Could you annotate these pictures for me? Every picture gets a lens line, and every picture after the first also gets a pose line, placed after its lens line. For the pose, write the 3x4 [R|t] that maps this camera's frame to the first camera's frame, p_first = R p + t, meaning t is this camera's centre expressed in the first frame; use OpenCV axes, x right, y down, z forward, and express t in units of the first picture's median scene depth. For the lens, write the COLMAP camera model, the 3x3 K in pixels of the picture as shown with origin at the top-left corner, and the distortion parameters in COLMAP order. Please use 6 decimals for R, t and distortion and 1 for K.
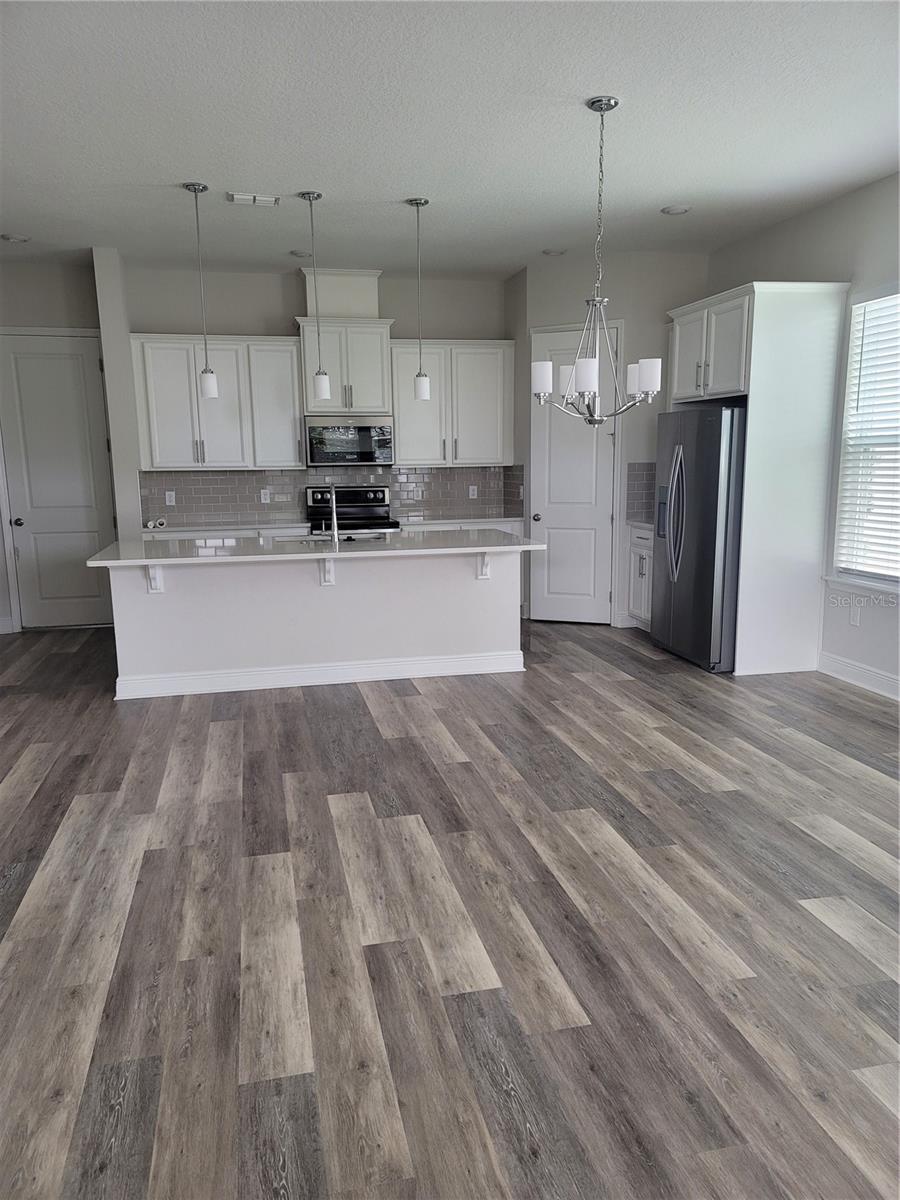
lens RADIAL K [[876.2, 0, 452.0], [0, 876.2, 598.3], [0, 0, 1]] dist [0.071732, -0.049785]
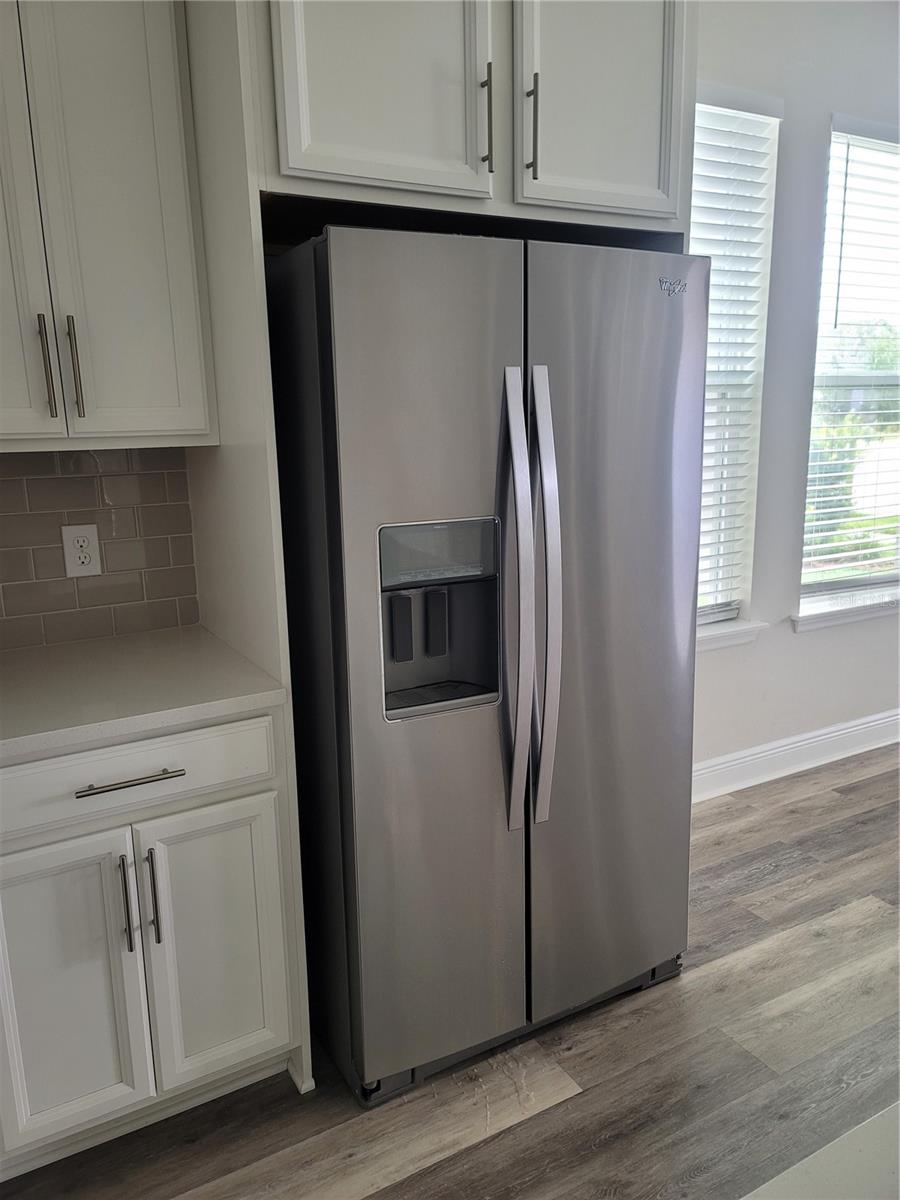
lens RADIAL K [[877.4, 0, 440.1], [0, 877.4, 599.2], [0, 0, 1]] dist [0.063372, -0.040787]
pose [[-0.274087, -0.178495, 0.944995, -0.018347], [0.186795, 0.954030, 0.234380, -0.259236], [-0.943390, 0.240761, -0.228146, 1.647819]]
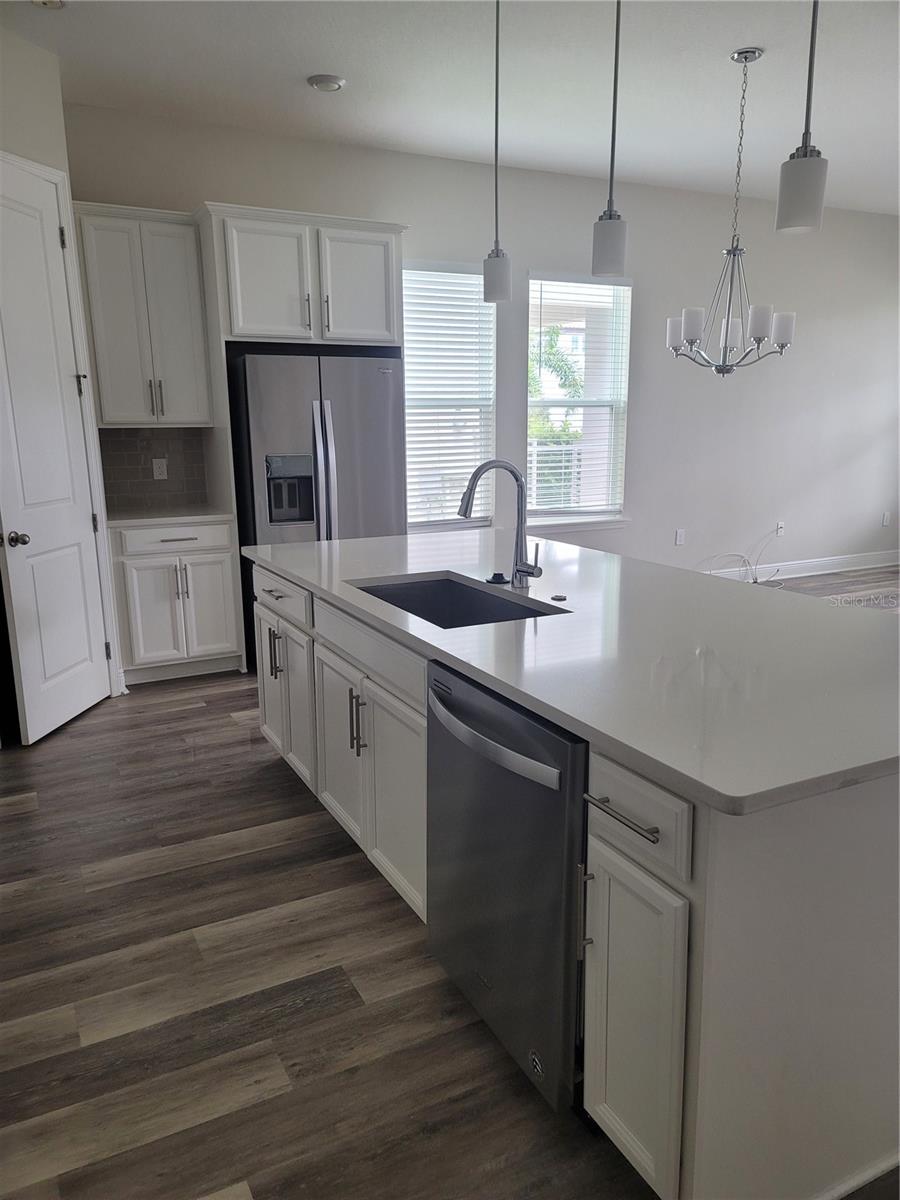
lens RADIAL K [[902.5, 0, 469.7], [0, 902.5, 615.8], [0, 0, 1]] dist [0.067014, -0.001912]
pose [[-0.247694, -0.194662, 0.949081, -0.861957], [0.172158, 0.955174, 0.240842, -0.241991], [-0.953420, 0.223047, -0.203078, 1.608268]]
